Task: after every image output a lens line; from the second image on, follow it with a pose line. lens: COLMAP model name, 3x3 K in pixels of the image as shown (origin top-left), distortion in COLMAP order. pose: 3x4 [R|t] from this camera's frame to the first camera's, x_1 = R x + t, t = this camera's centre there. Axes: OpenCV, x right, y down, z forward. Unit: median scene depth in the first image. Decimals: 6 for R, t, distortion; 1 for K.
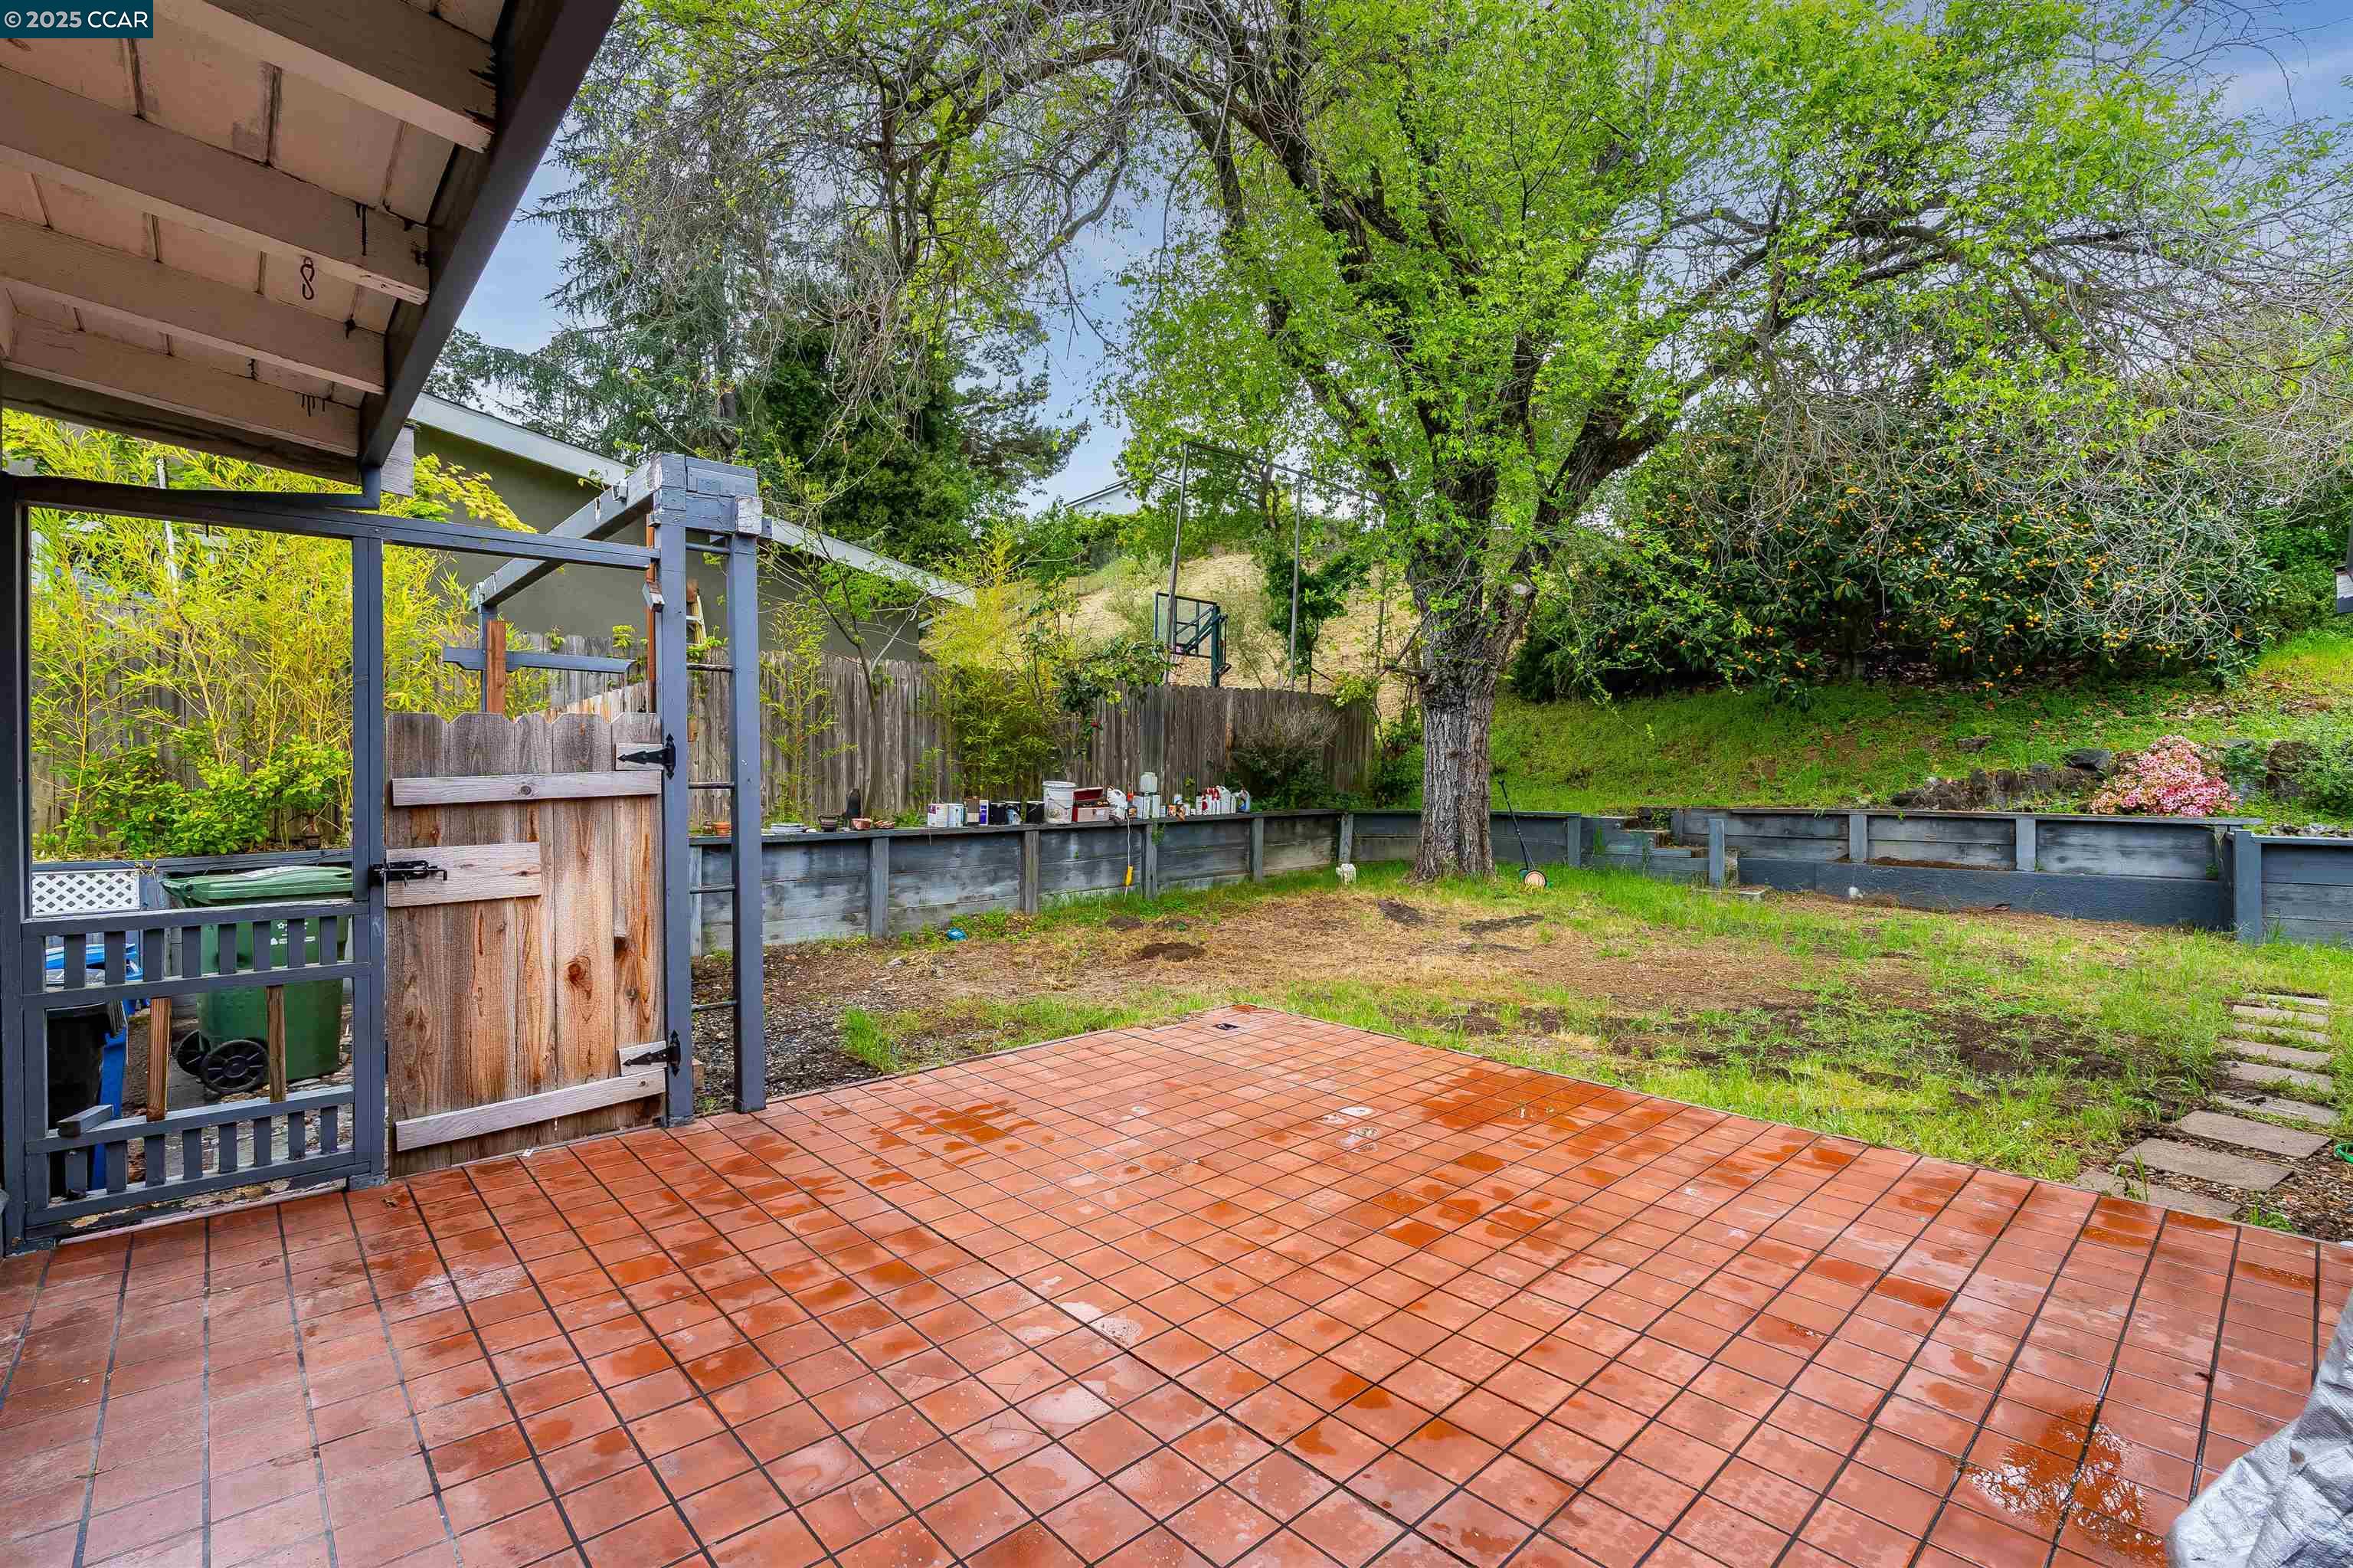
lens RADIAL K [[1056.6, 0, 1176.5], [0, 1056.6, 784.0], [0, 0, 1]] dist [-0.030512, 0.014213]
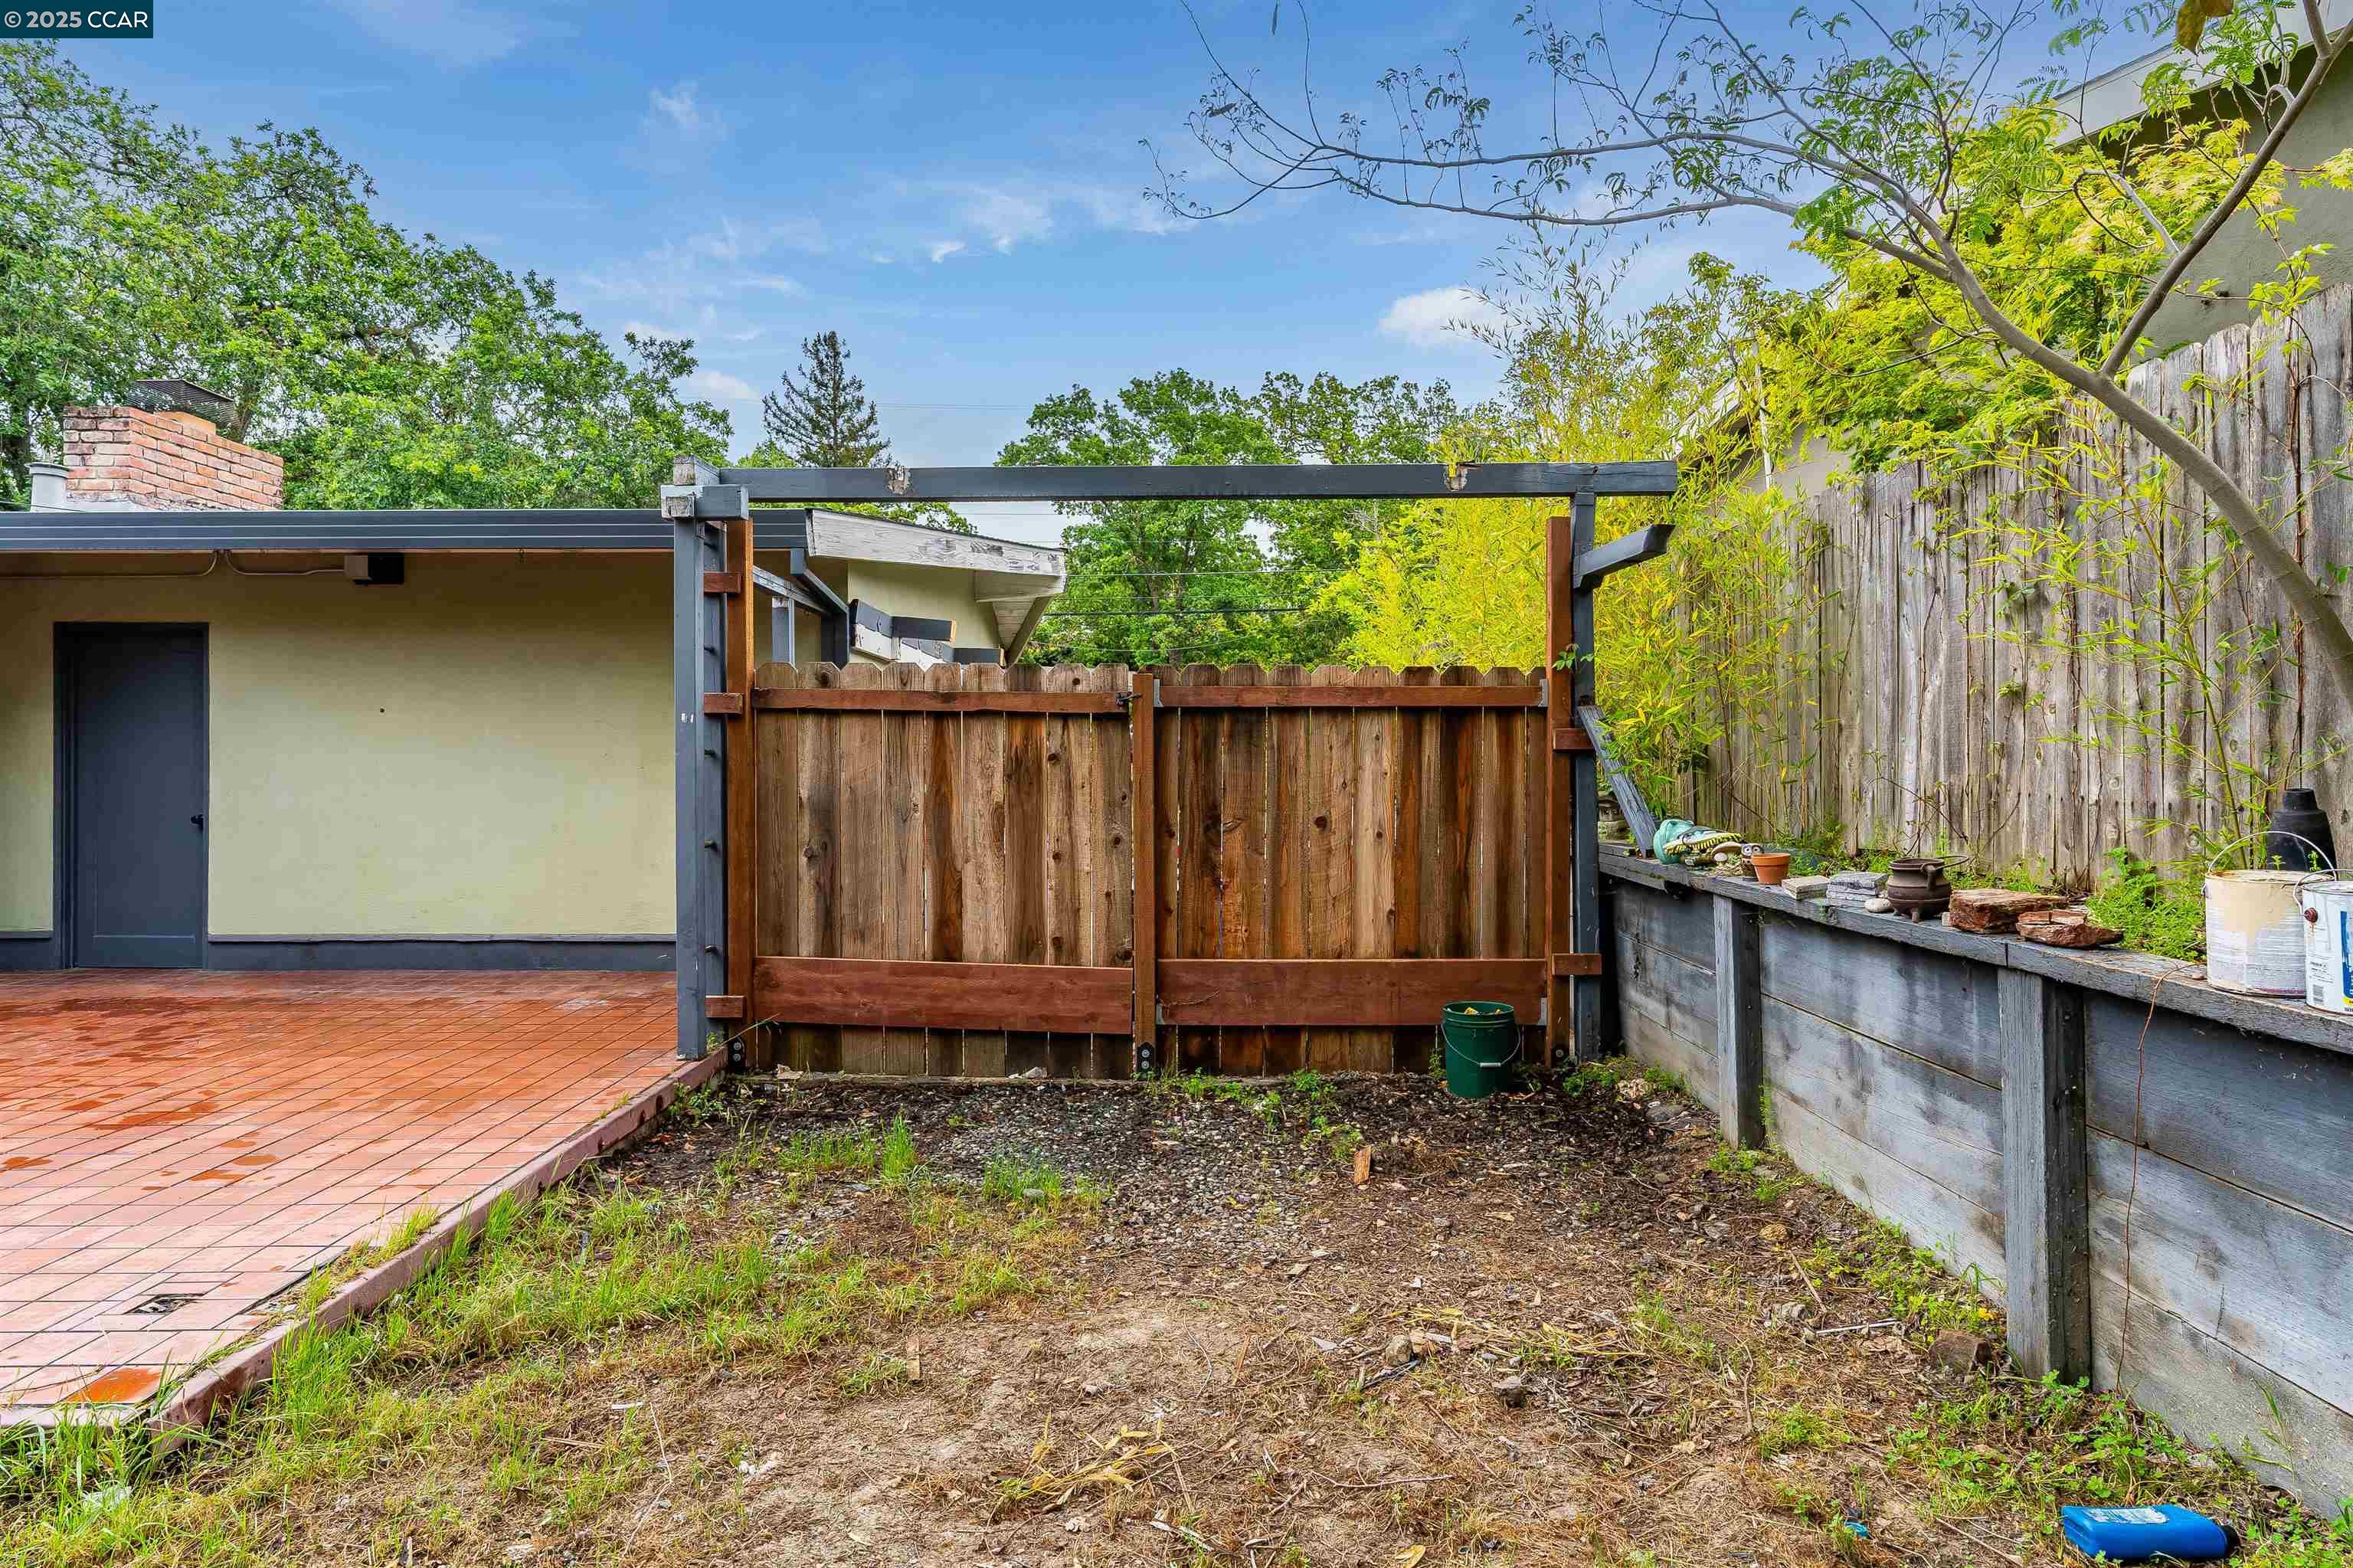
lens RADIAL K [[1260.9, 0, 1190.3], [0, 1260.9, 773.2], [0, 0, 1]] dist [-0.005052, 0.002918]
pose [[-0.673958, 0.008306, -0.738723, 0.071137], [-0.008365, 0.999787, 0.018872, -0.002439], [0.738723, 0.018898, -0.673745, 0.825536]]
